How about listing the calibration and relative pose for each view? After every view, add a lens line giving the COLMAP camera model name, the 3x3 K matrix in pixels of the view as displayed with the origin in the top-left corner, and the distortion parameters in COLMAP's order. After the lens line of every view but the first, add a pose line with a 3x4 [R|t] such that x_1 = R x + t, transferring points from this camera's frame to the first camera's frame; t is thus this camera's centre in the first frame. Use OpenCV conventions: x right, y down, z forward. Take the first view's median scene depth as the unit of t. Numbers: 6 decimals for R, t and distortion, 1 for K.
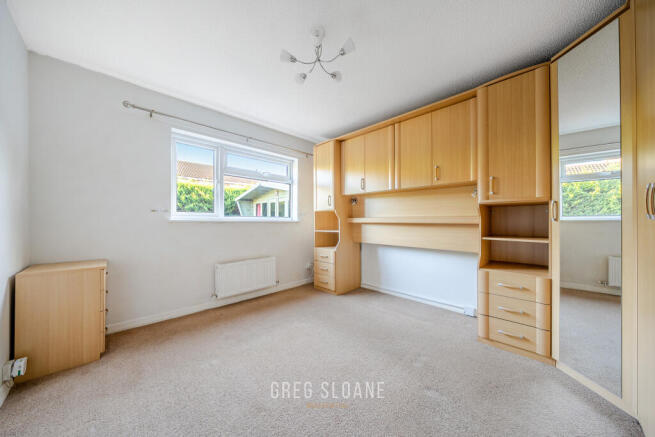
lens RADIAL K [[224.9, 0, 323.0], [0, 224.9, 221.5], [0, 0, 1]] dist [-0.009344, 0.000035]
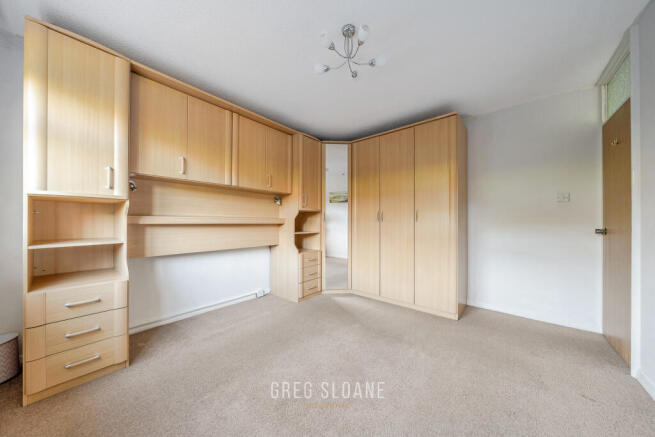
lens RADIAL K [[224.9, 0, 323.0], [0, 224.9, 221.5], [0, 0, 1]] dist [-0.009344, 0.000035]
pose [[-0.108347, -0.001793, 0.994112, -0.558661], [0.000030, 0.999998, 0.001807, -0.003757], [-0.994113, 0.000225, -0.108346, 0.690034]]
